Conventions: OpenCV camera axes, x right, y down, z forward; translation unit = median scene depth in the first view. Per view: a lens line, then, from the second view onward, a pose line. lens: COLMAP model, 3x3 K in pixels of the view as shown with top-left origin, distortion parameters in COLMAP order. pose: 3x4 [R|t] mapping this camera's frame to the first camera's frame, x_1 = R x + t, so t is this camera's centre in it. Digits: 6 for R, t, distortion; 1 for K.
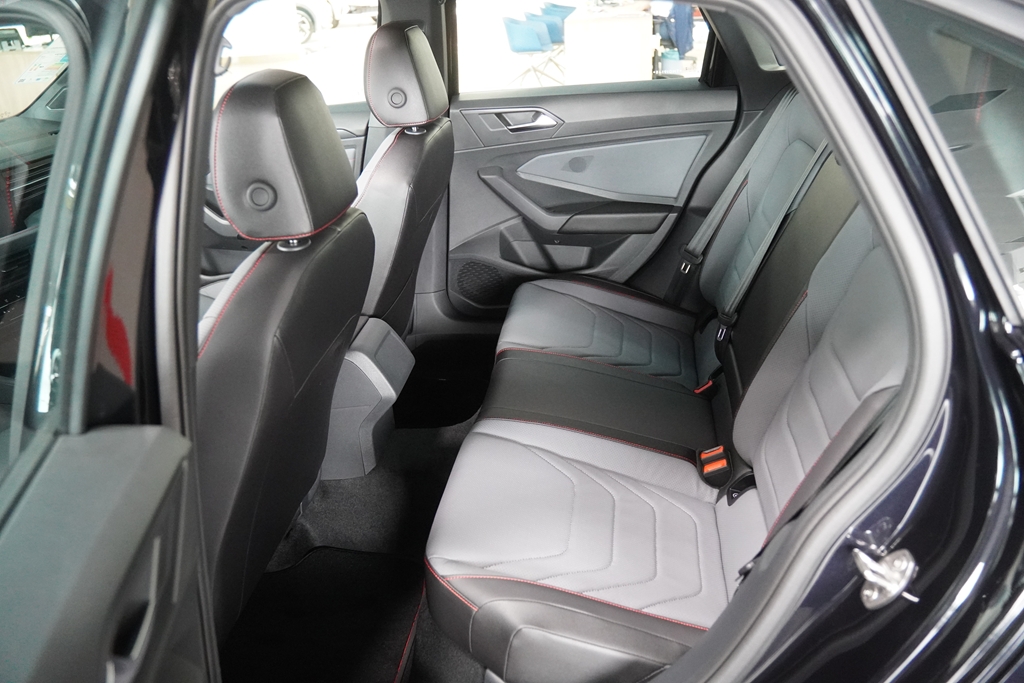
lens RADIAL K [[842.2, 0, 512.0], [0, 842.2, 341.5], [0, 0, 1]] dist [-0.114062, 0.140891]
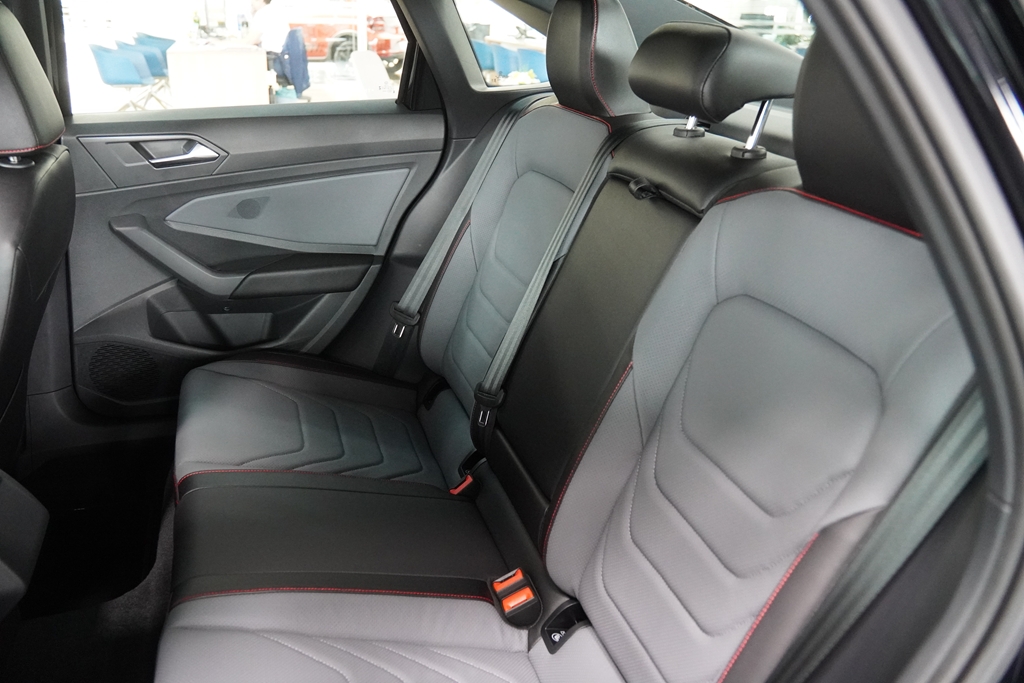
lens RADIAL K [[842.2, 0, 512.0], [0, 842.2, 341.5], [0, 0, 1]] dist [-0.114062, 0.140891]
pose [[0.898200, -0.087089, 0.430873, -0.045579], [0.108124, 0.993835, -0.024521, -0.044845], [-0.426081, 0.068612, 0.902079, 0.214523]]
